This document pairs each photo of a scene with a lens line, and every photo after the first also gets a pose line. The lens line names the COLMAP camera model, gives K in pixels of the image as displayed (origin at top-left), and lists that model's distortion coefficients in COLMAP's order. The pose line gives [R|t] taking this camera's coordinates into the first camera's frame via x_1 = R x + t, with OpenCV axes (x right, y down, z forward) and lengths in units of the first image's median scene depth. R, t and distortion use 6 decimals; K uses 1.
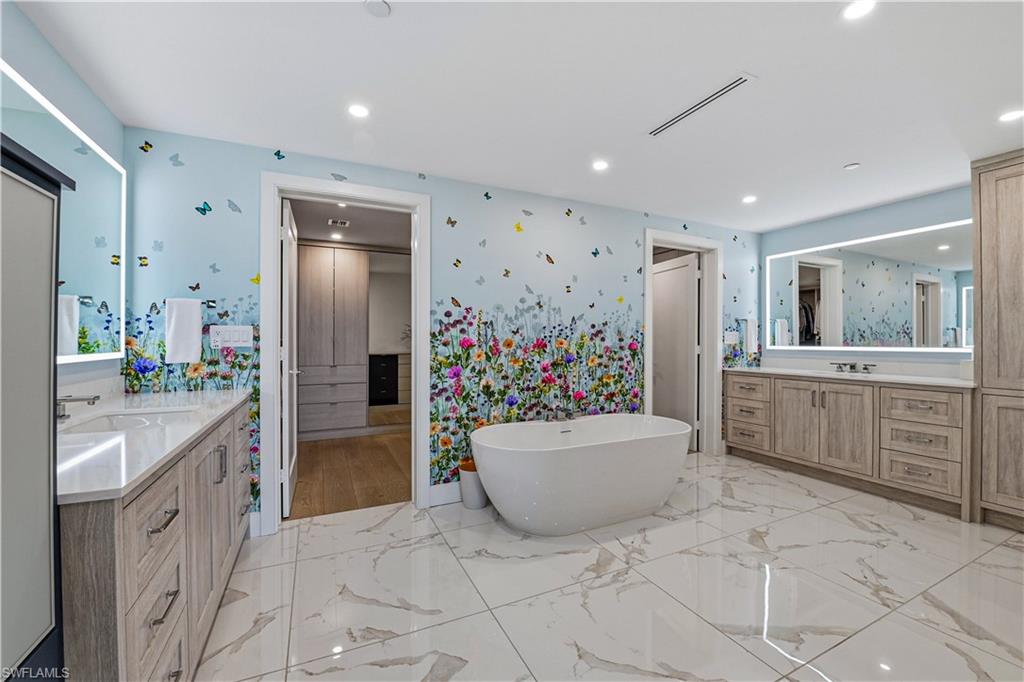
lens RADIAL K [[411.6, 0, 511.3], [0, 411.6, 340.3], [0, 0, 1]] dist [-0.006206, -0.001488]
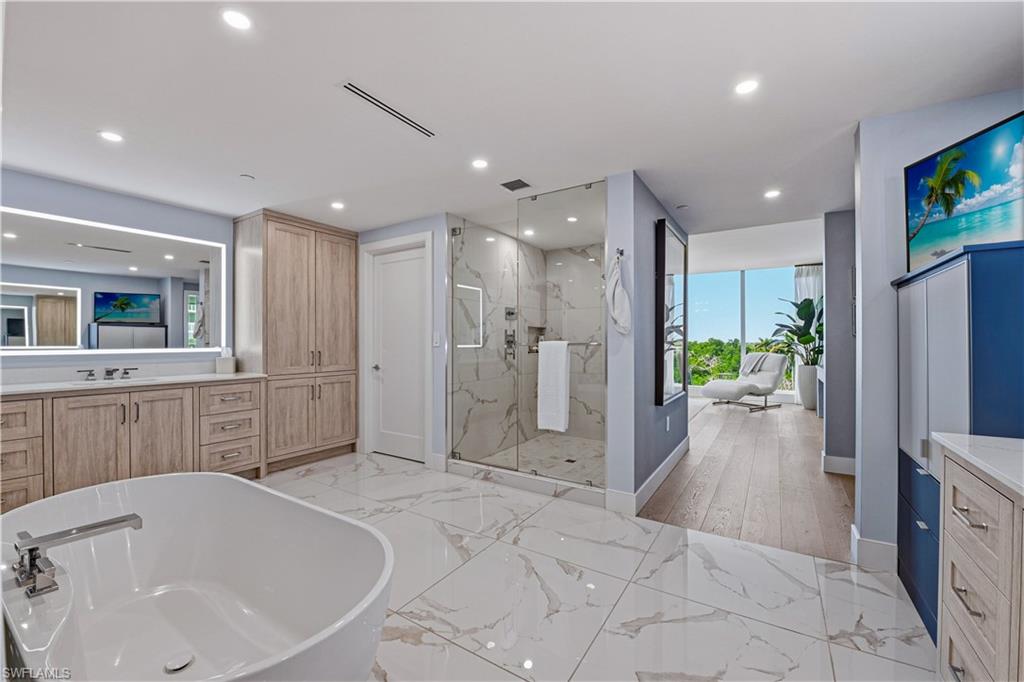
lens RADIAL K [[411.6, 0, 510.6], [0, 411.6, 340.9], [0, 0, 1]] dist [-0.006206, -0.001488]
pose [[-0.518647, 0.000372, 0.854988, -0.431751], [-0.000269, 1.000000, -0.000598, -0.001384], [-0.854988, -0.000540, -0.518647, 0.970244]]
